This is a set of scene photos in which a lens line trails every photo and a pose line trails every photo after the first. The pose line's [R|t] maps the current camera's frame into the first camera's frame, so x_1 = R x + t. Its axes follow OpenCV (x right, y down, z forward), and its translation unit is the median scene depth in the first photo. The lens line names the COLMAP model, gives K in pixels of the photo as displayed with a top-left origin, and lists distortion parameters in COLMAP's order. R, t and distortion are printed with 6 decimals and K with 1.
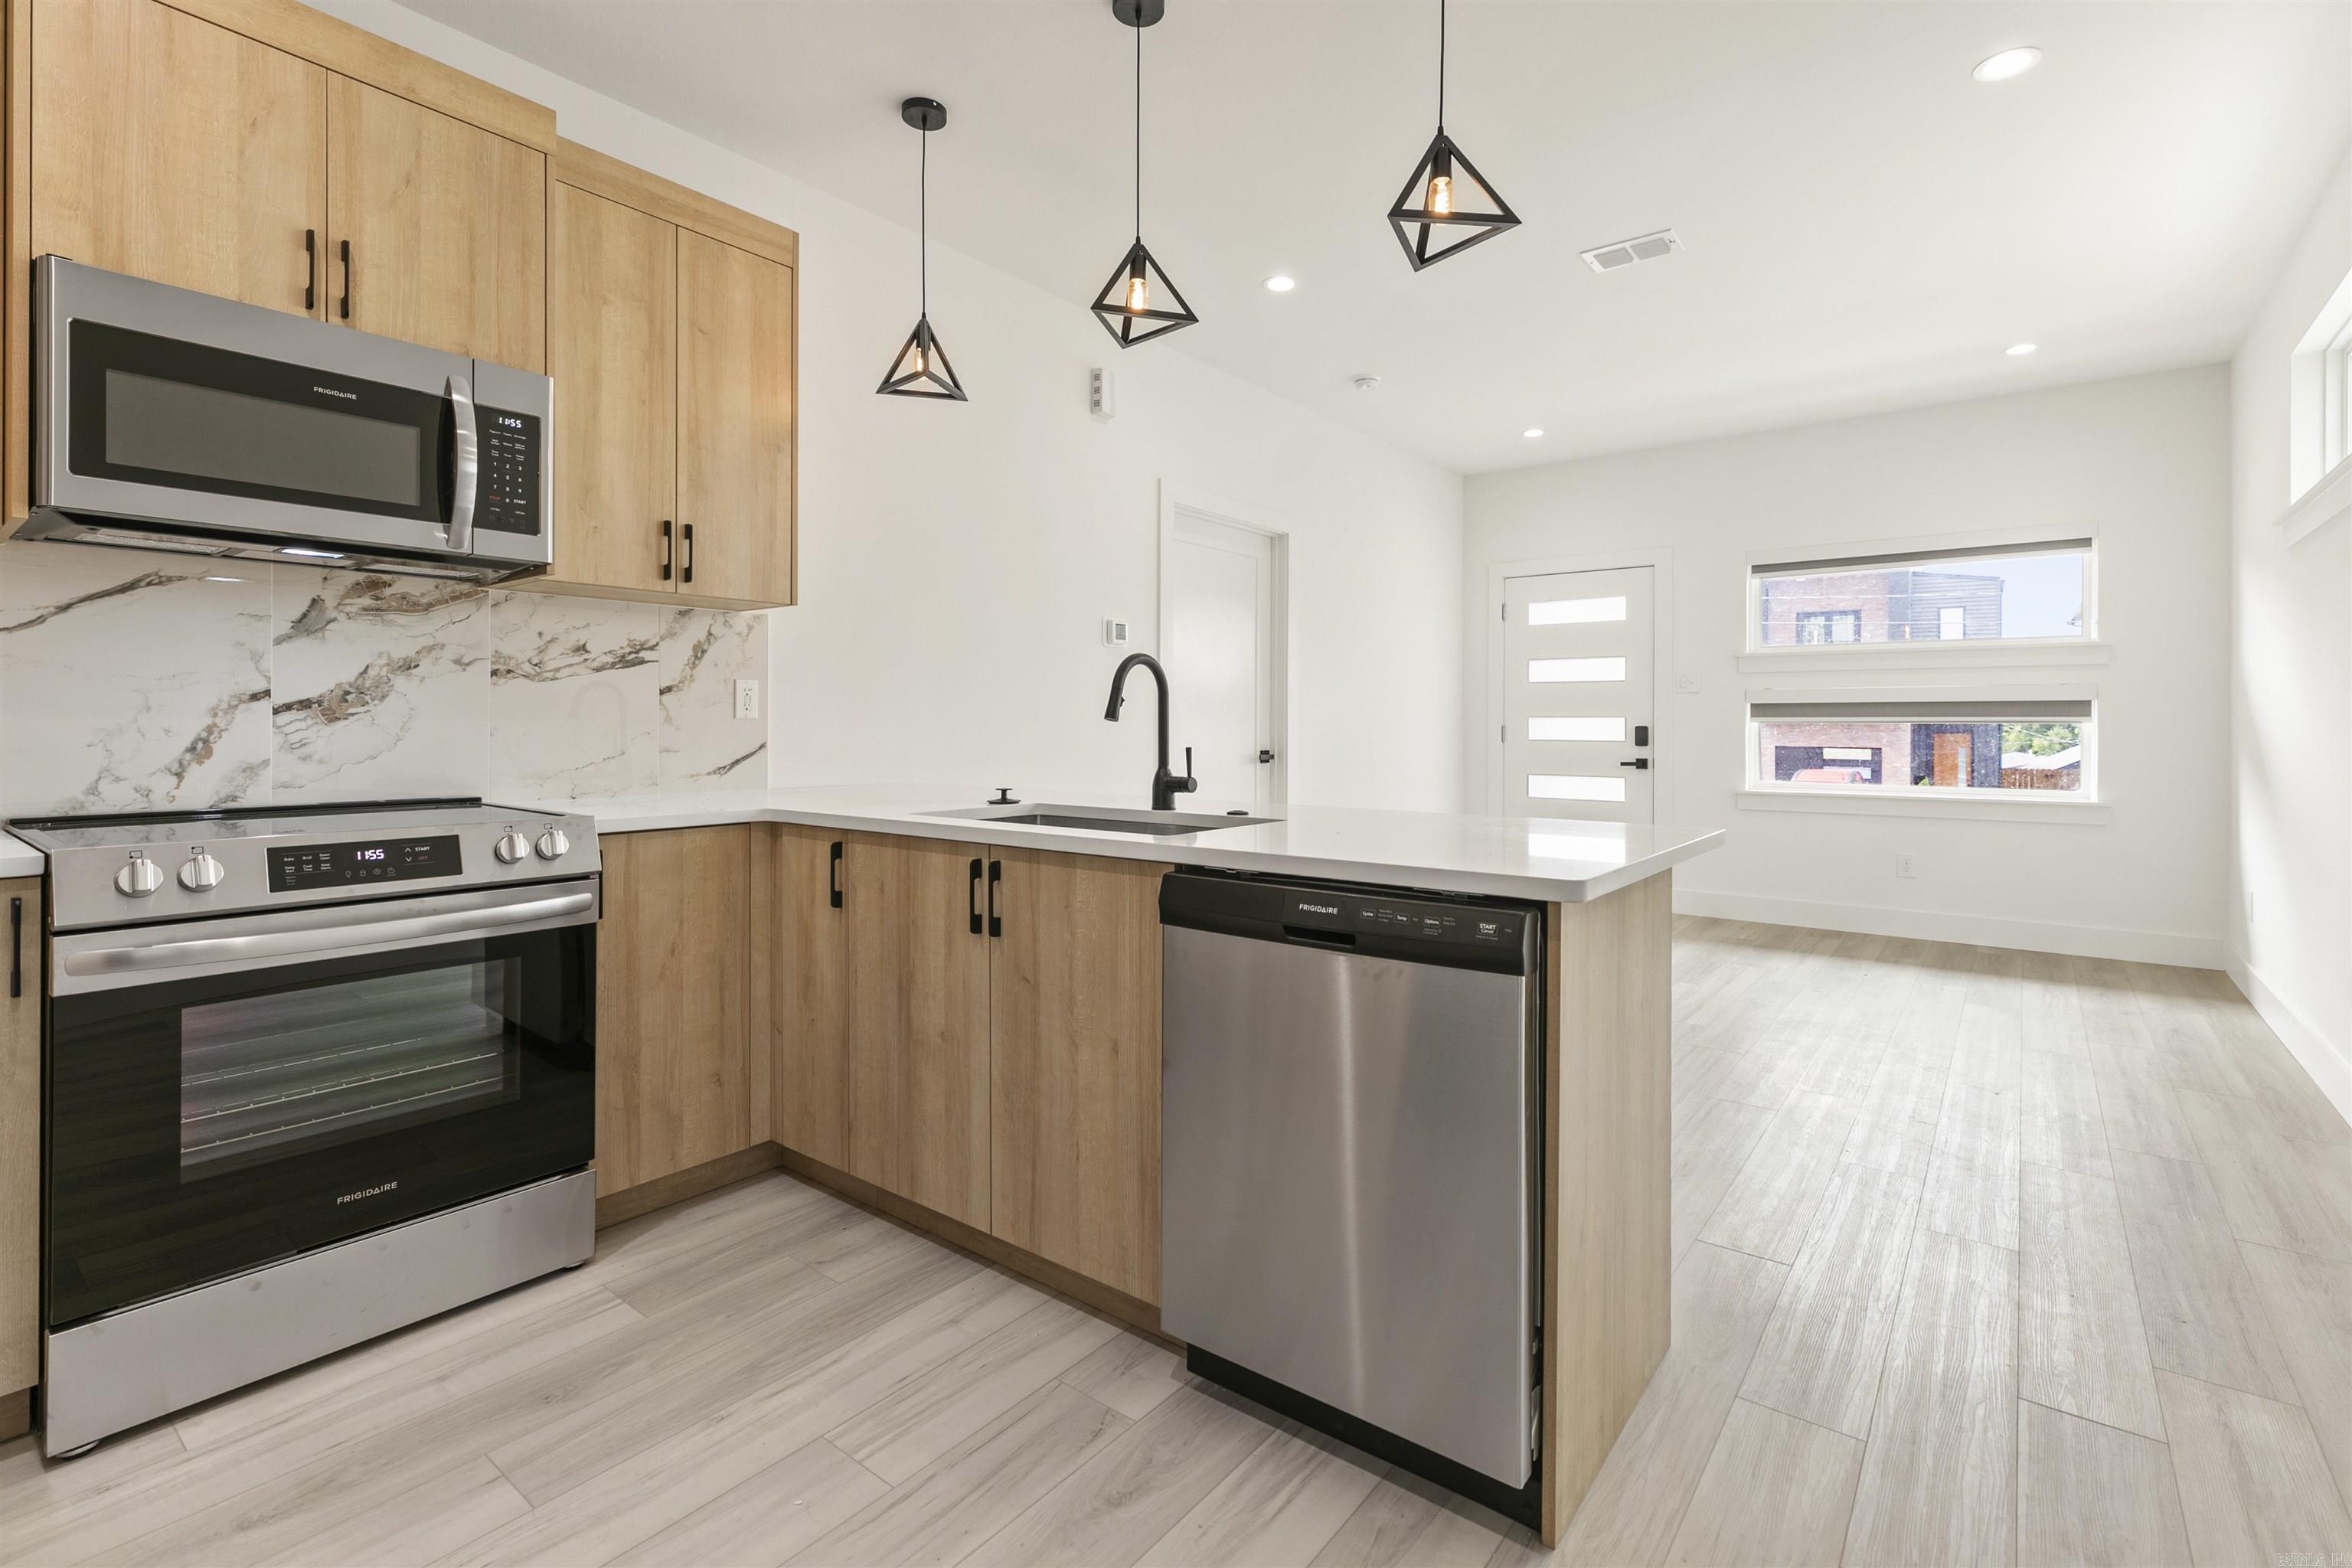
lens RADIAL K [[1067.0, 0, 1180.7], [0, 1067.0, 717.0], [0, 0, 1]] dist [0.004171, -0.000045]
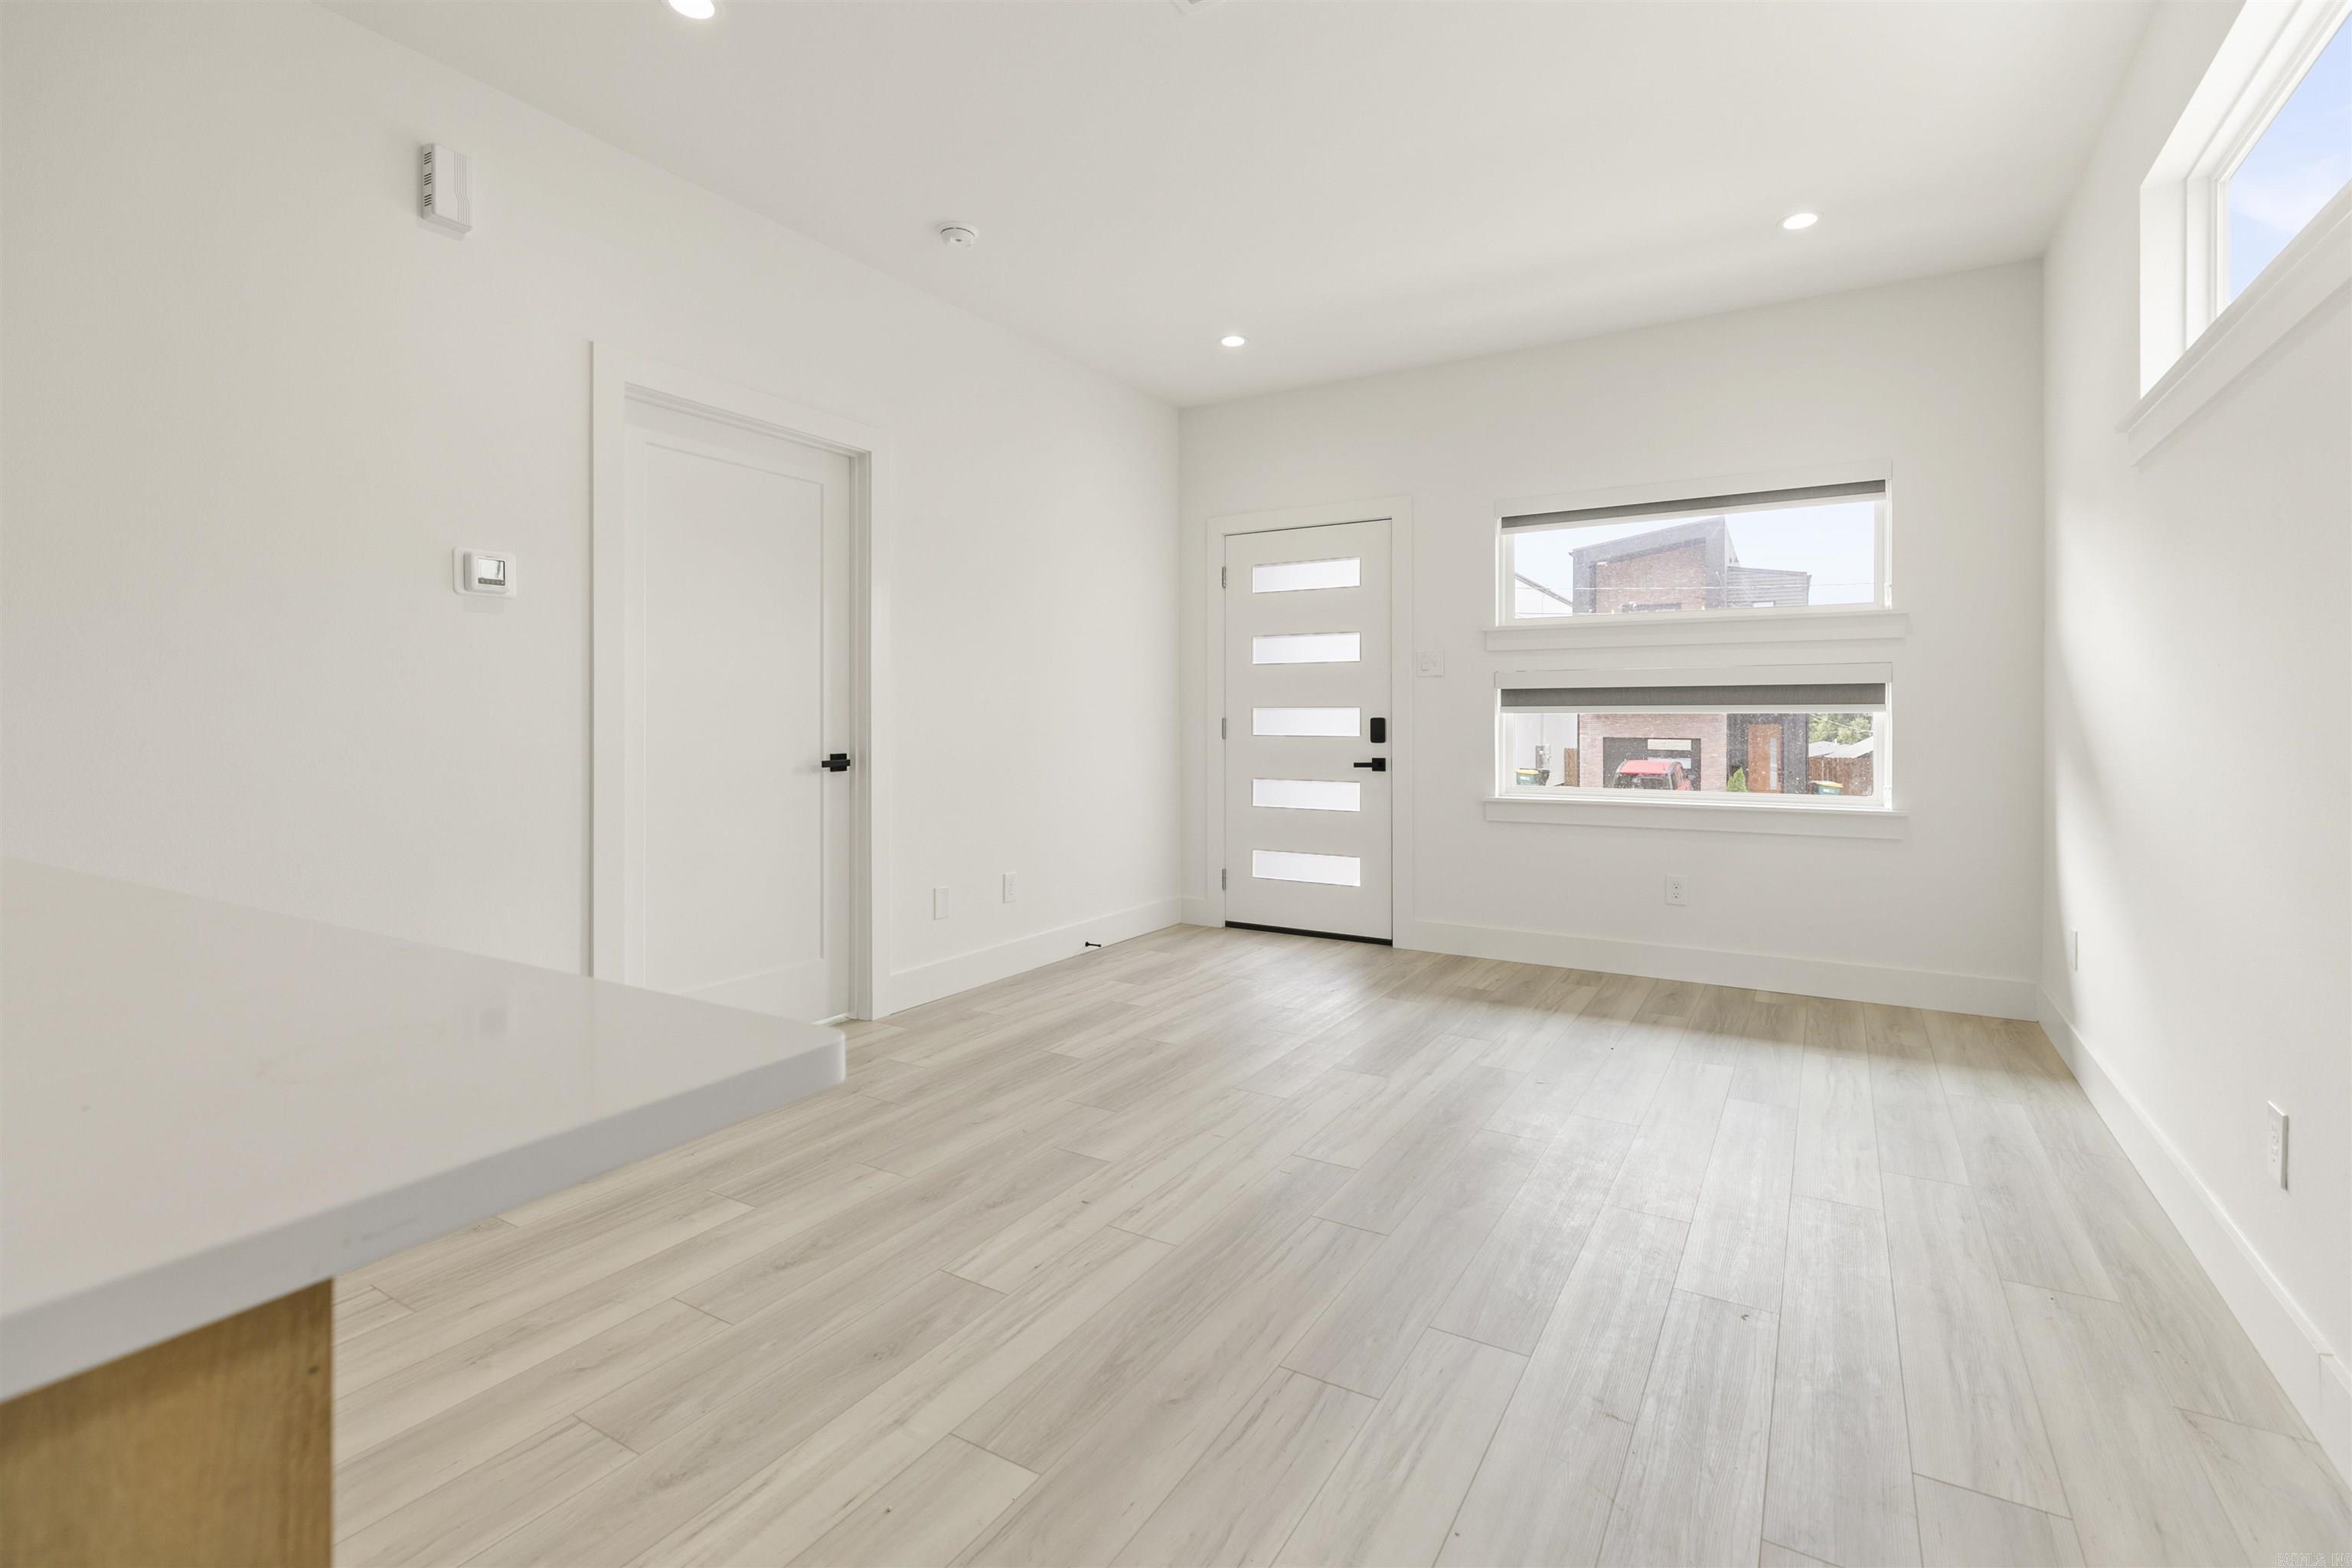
lens RADIAL K [[1080.9, 0, 1178.4], [0, 1080.9, 710.6], [0, 0, 1]] dist [0.003440, 0.000855]
pose [[0.992149, -0.002757, 0.125028, 0.440440], [0.002728, 0.999996, 0.000402, 0.005595], [-0.125029, -0.000058, 0.992153, 0.513557]]
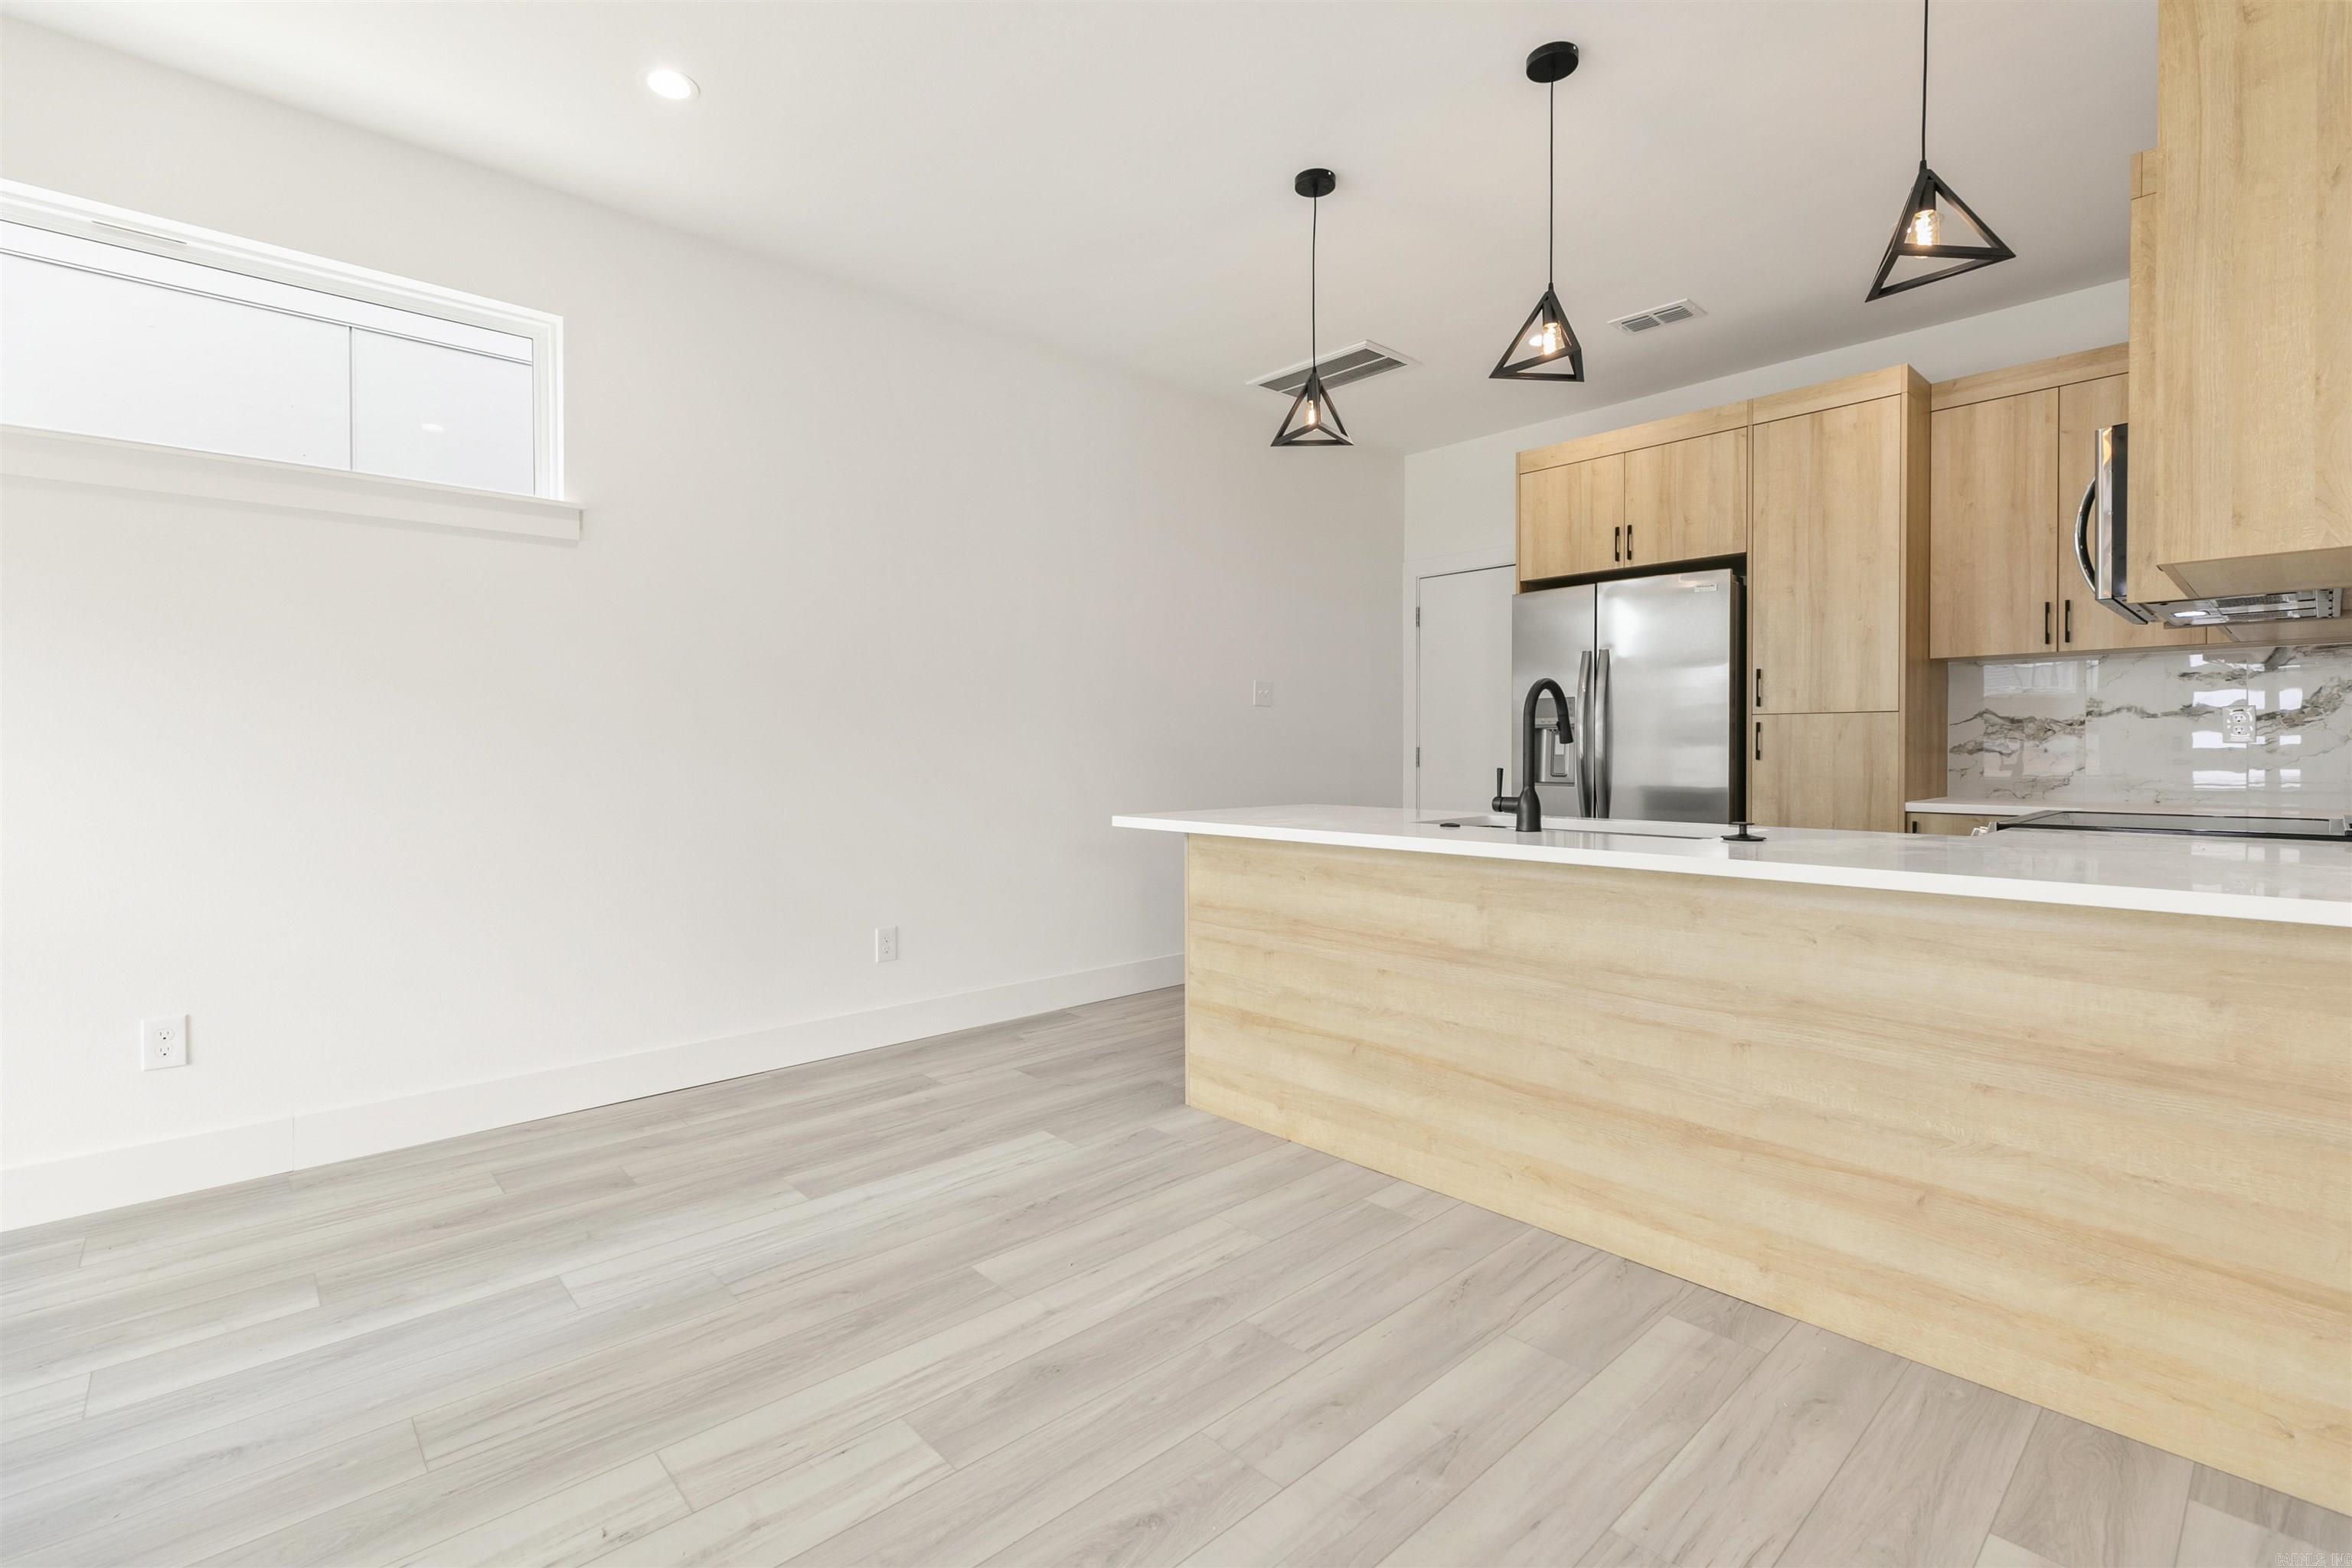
lens RADIAL K [[1065.2, 0, 1170.1], [0, 1065.2, 762.2], [0, 0, 1]] dist [0.003034, 0.000223]
pose [[-0.987075, -0.003808, 0.160212, 0.149791], [-0.002875, 0.999978, 0.006055, 0.015737], [-0.160231, 0.005517, -0.987064, 1.905006]]
